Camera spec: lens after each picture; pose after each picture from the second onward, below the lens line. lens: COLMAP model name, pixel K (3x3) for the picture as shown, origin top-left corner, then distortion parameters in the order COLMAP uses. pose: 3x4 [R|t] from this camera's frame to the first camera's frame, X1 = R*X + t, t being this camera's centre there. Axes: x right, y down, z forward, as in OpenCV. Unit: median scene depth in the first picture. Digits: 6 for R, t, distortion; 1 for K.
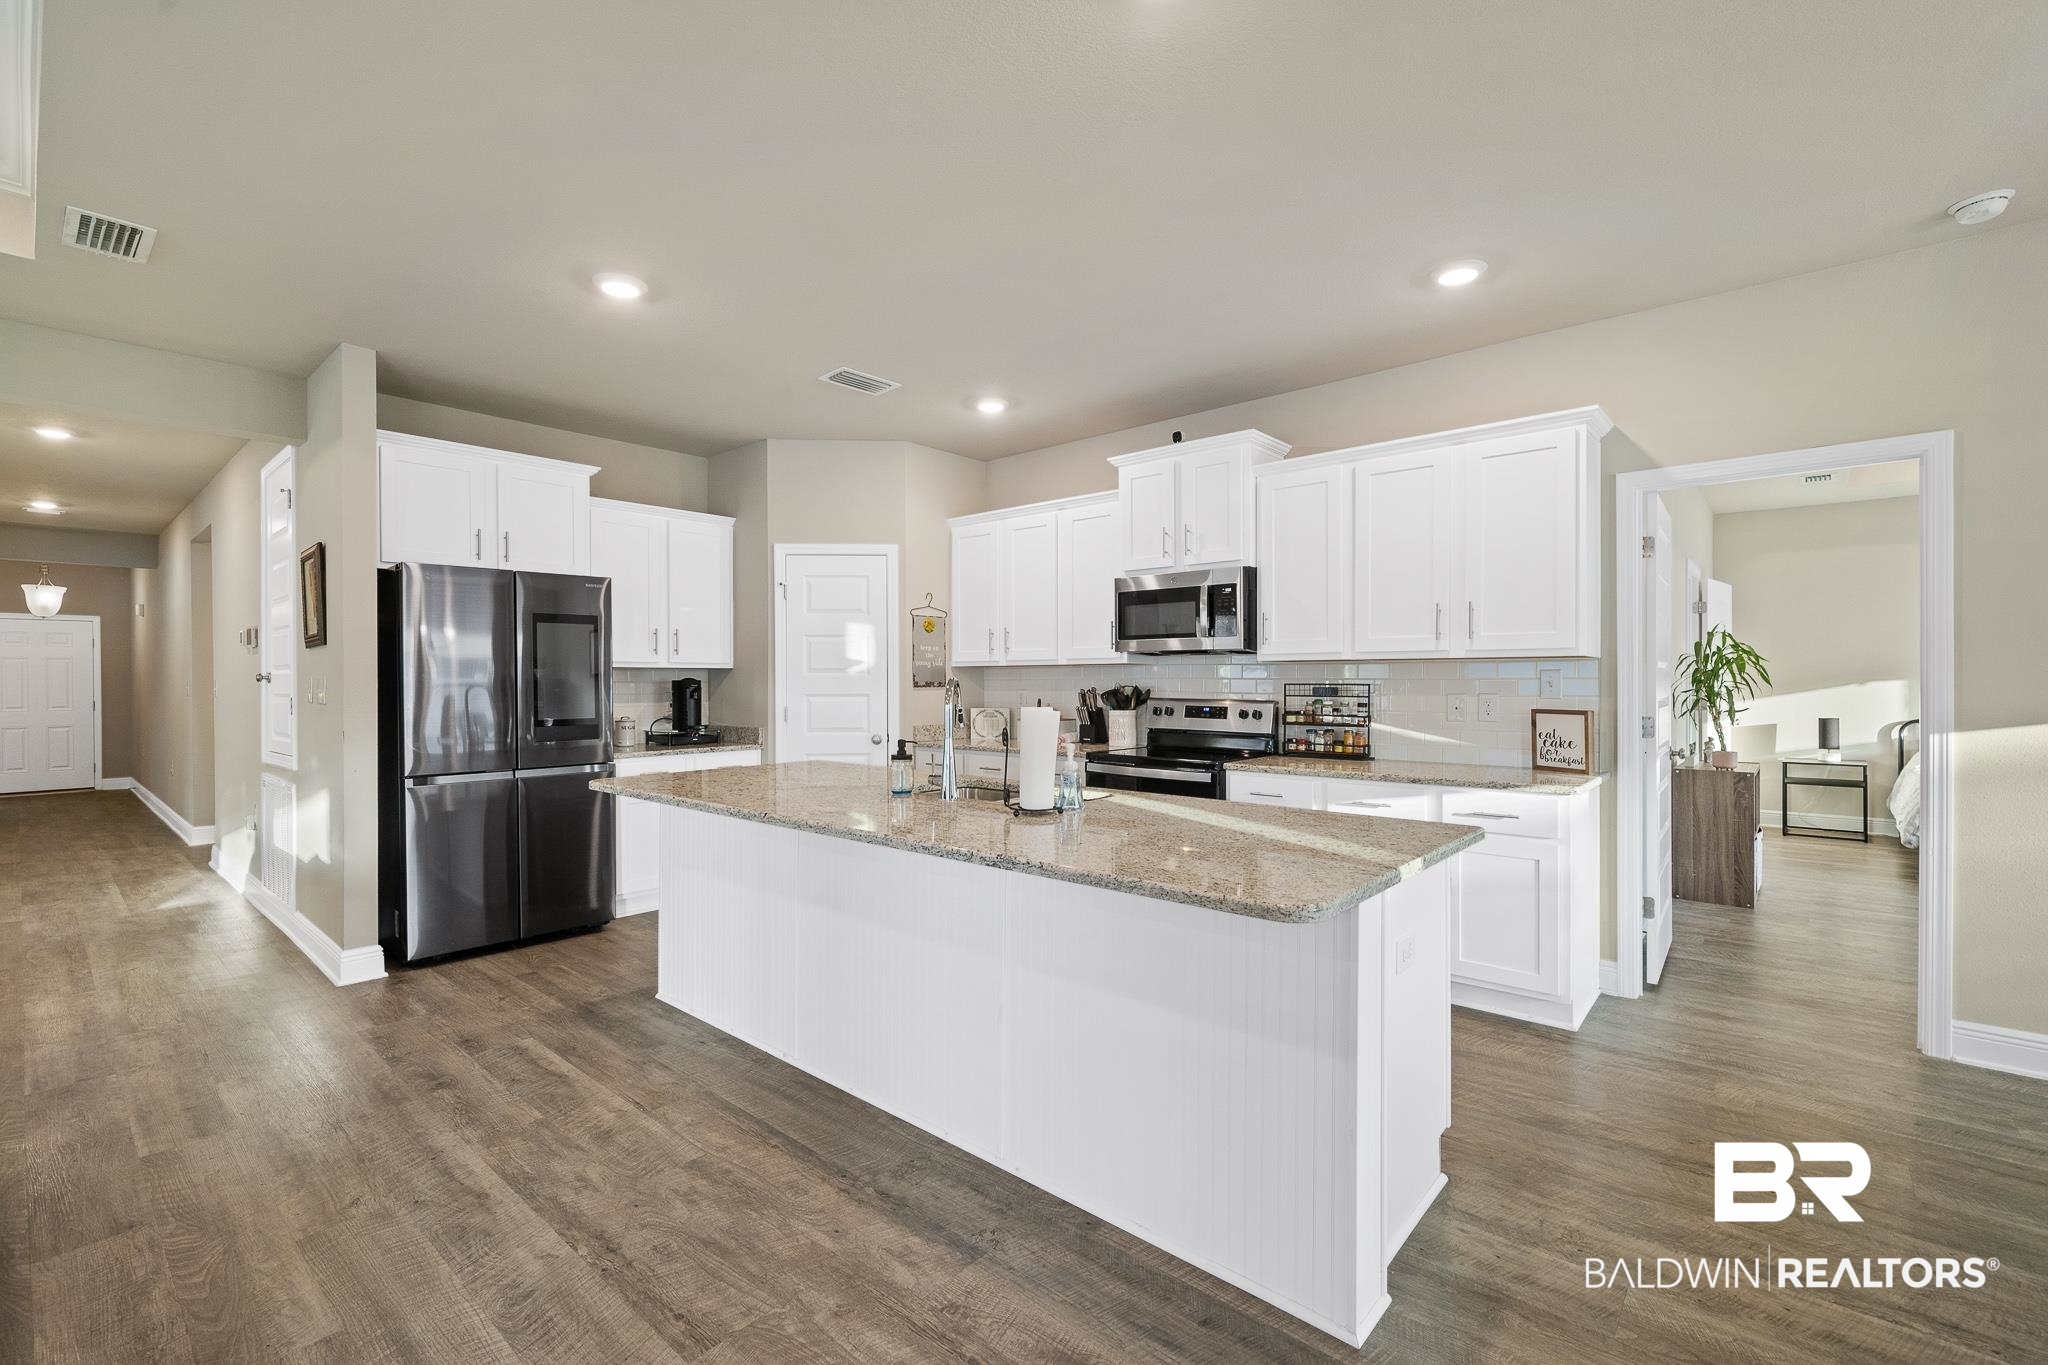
lens RADIAL K [[893.1, 0, 1011.1], [0, 893.1, 690.6], [0, 0, 1]] dist [0.003205, 0.000298]
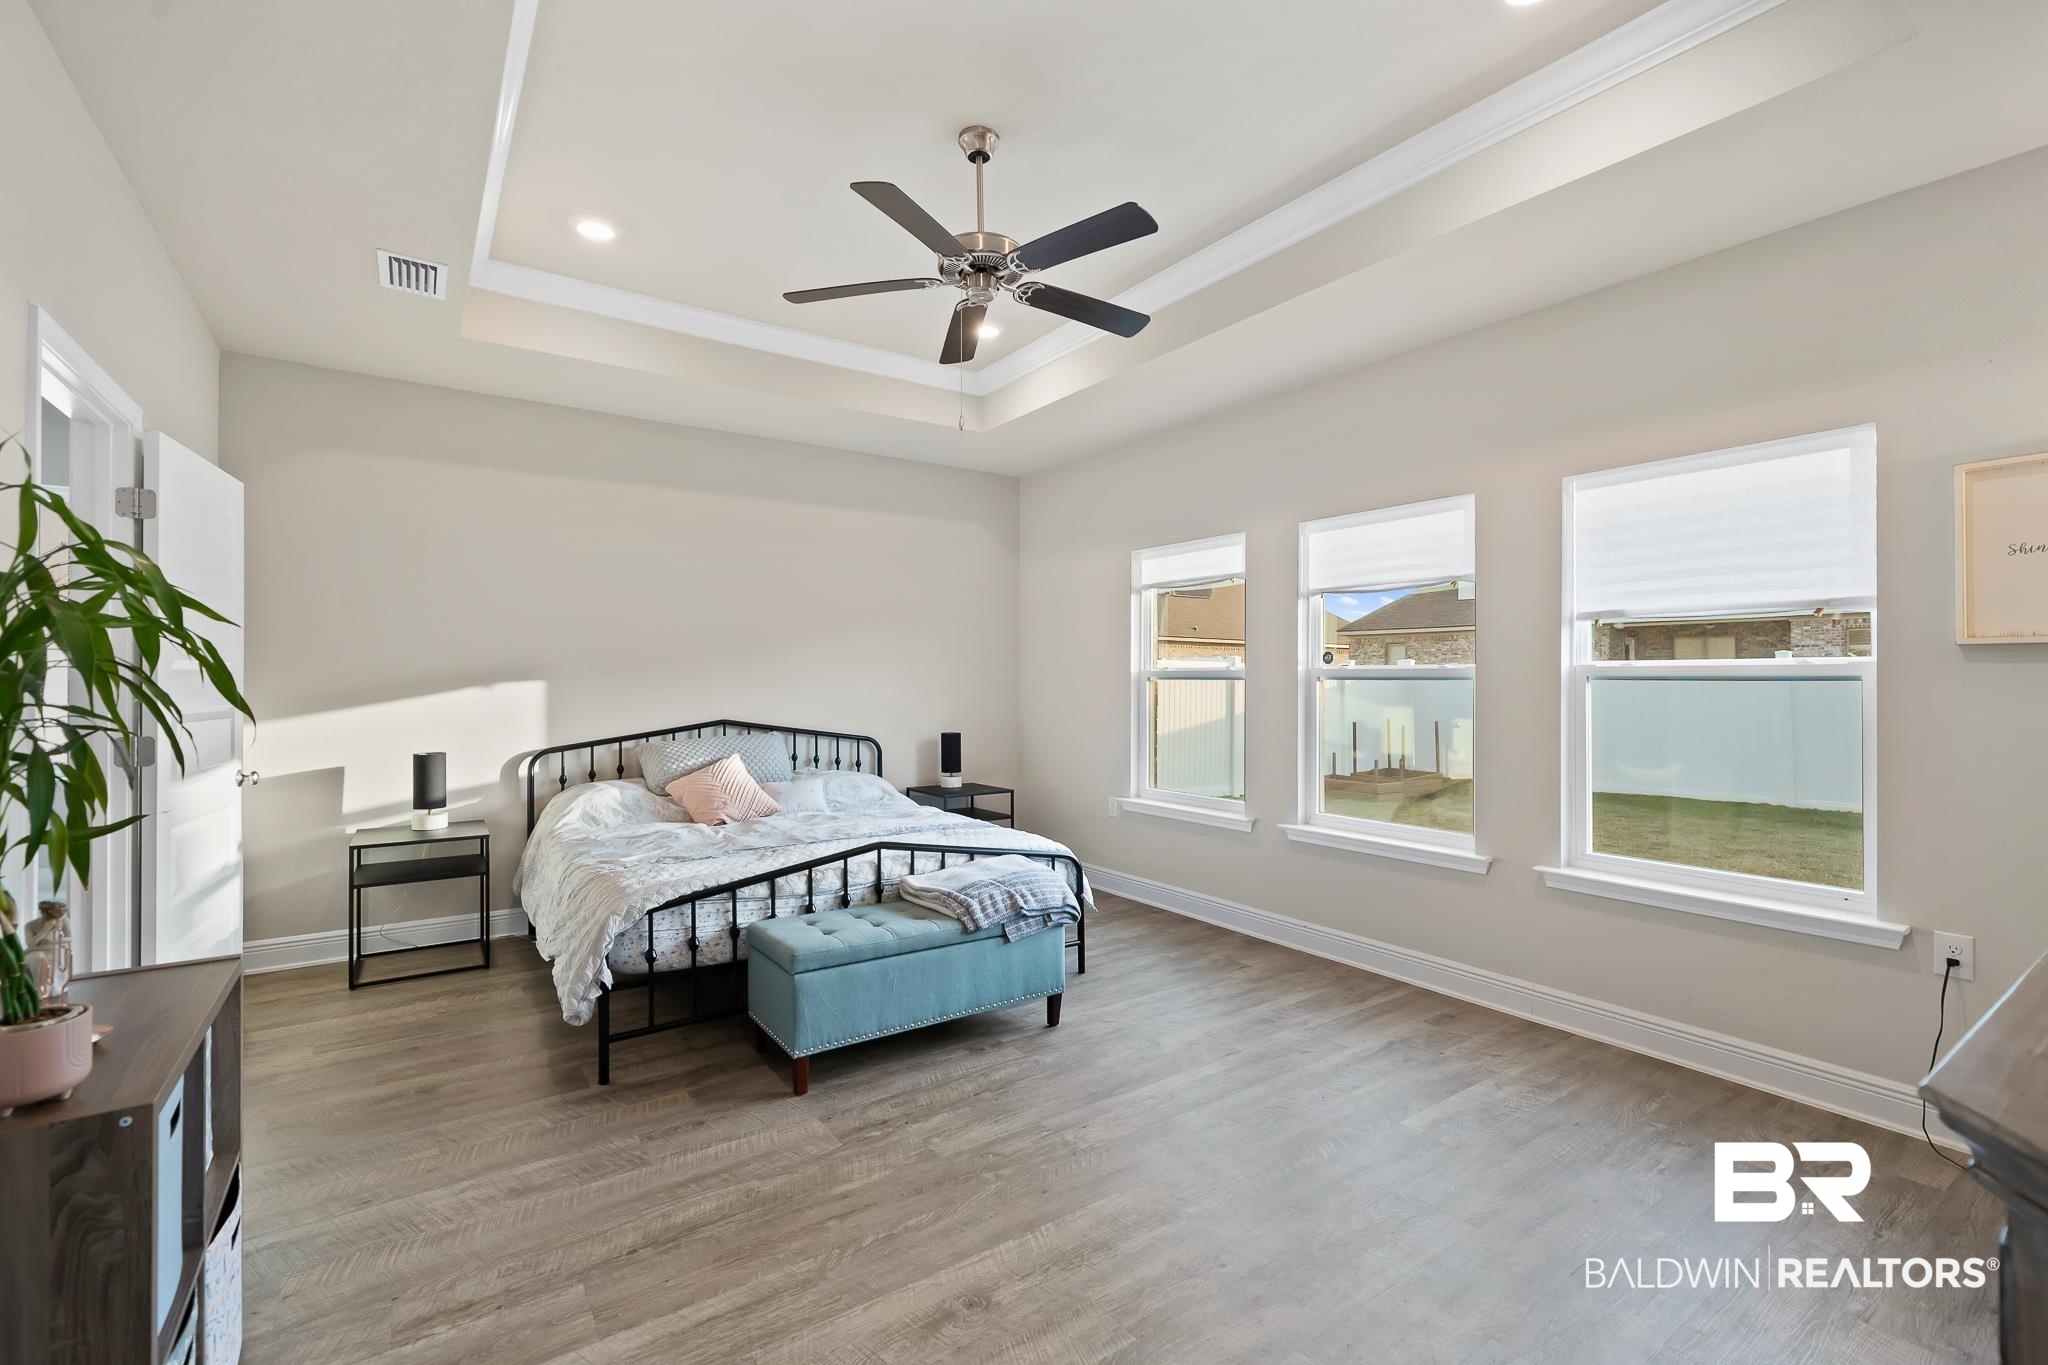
lens RADIAL K [[893.1, 0, 1033.3], [0, 893.1, 688.8], [0, 0, 1]] dist [0.003205, 0.000298]
pose [[0.230710, -0.003240, 0.973017, 0.711777], [0.000574, 0.999995, 0.003194, -0.015817], [-0.973022, -0.000178, 0.230710, 0.786018]]
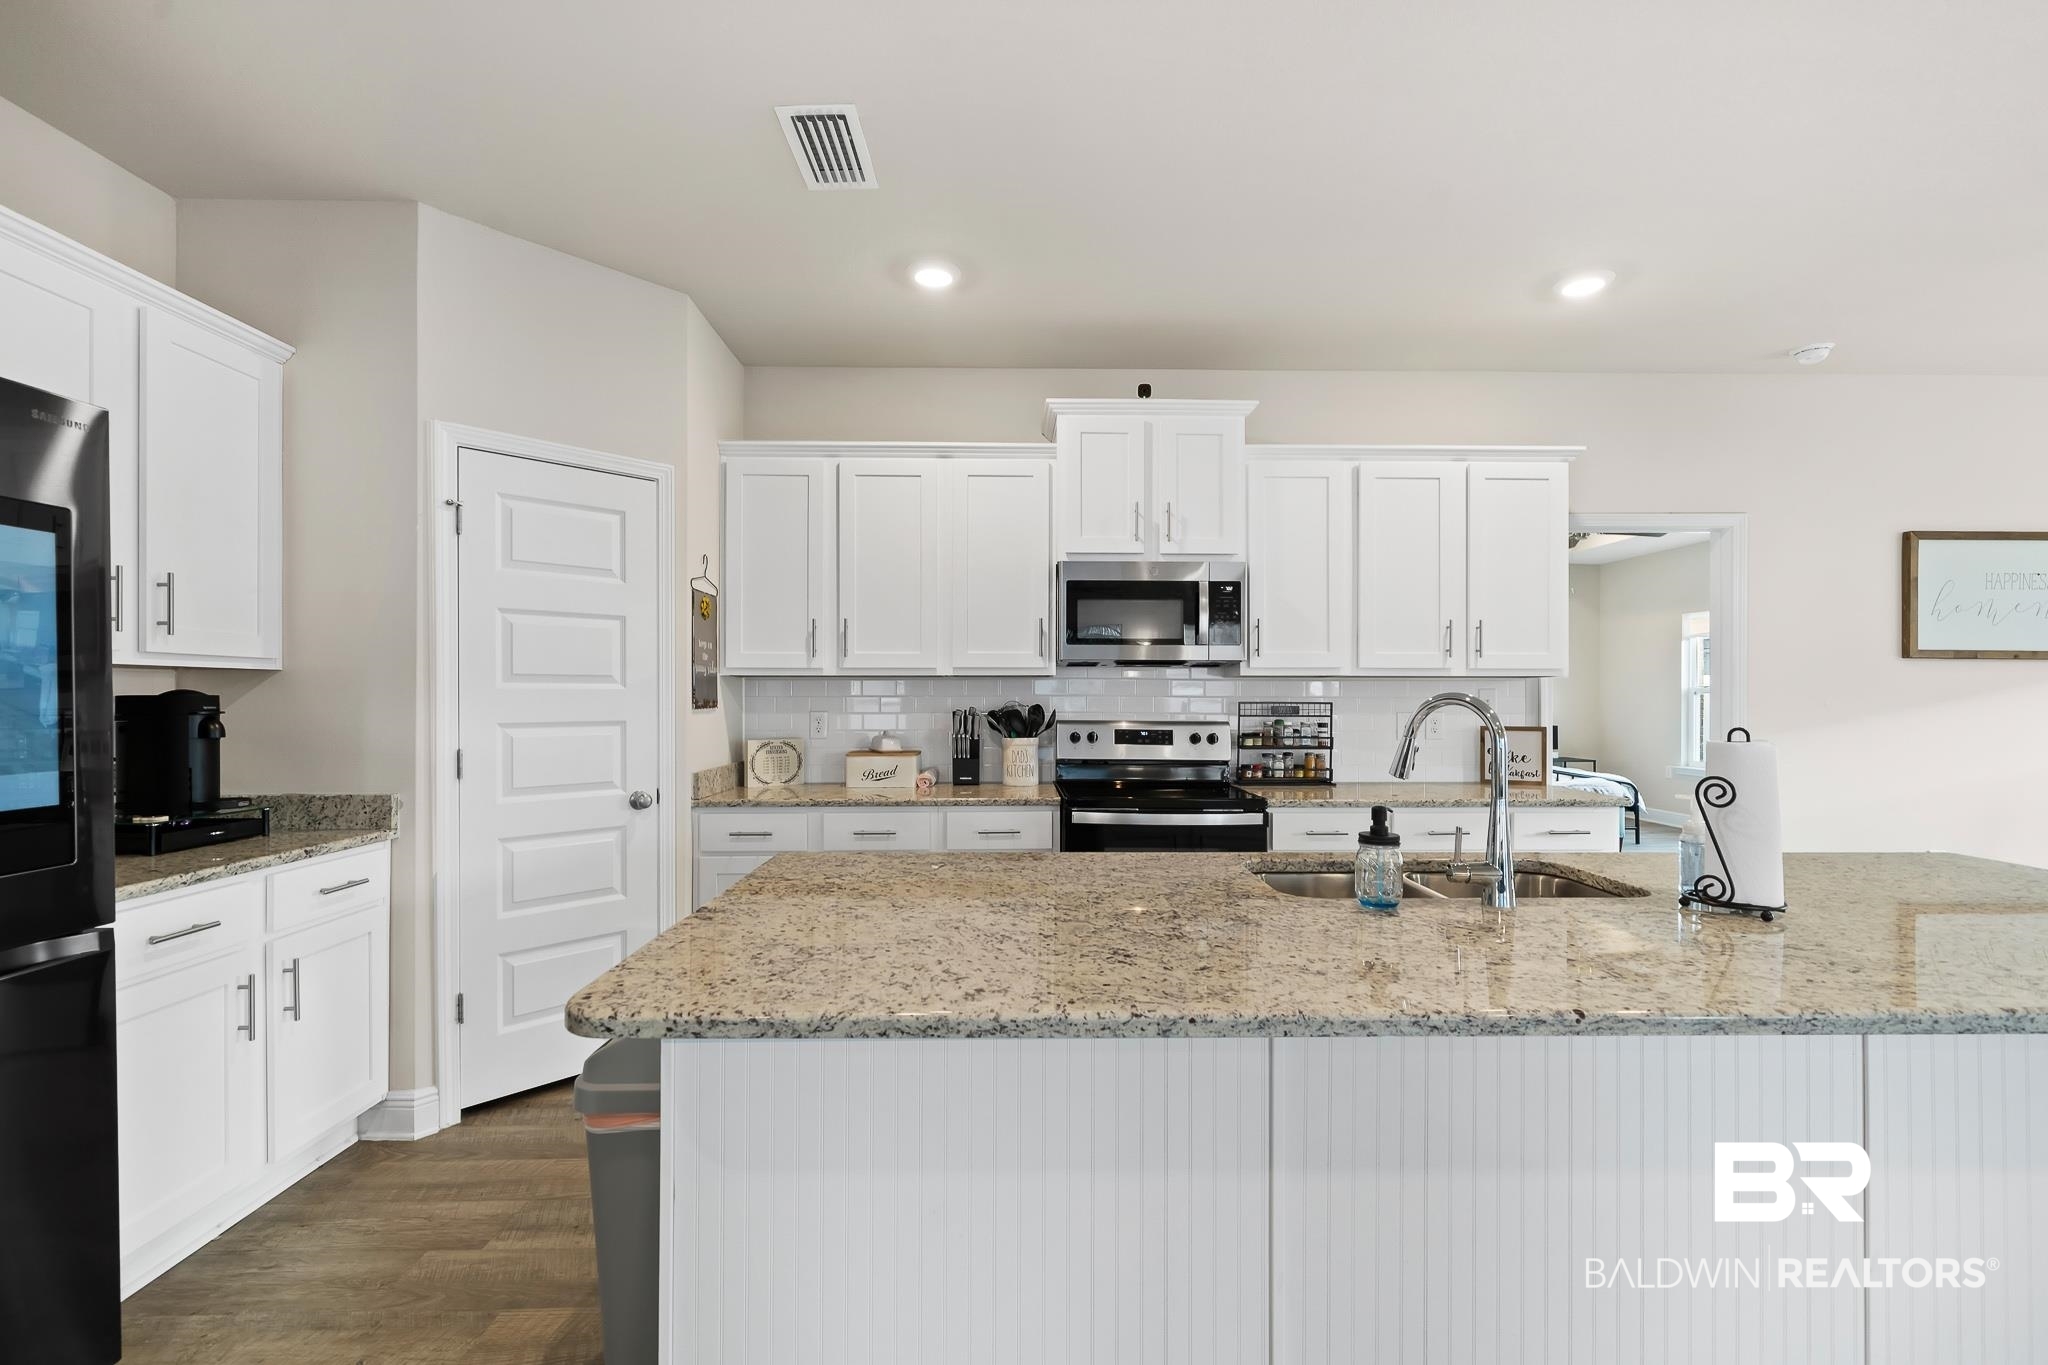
lens RADIAL K [[893.1, 0, 1027.5], [0, 893.1, 701.6], [0, 0, 1]] dist [0.003205, 0.000298]
pose [[0.731169, -0.000676, 0.682197, -0.428666], [0.005291, 0.999975, -0.004680, -0.005191], [-0.682176, 0.007032, 0.731154, 0.491007]]
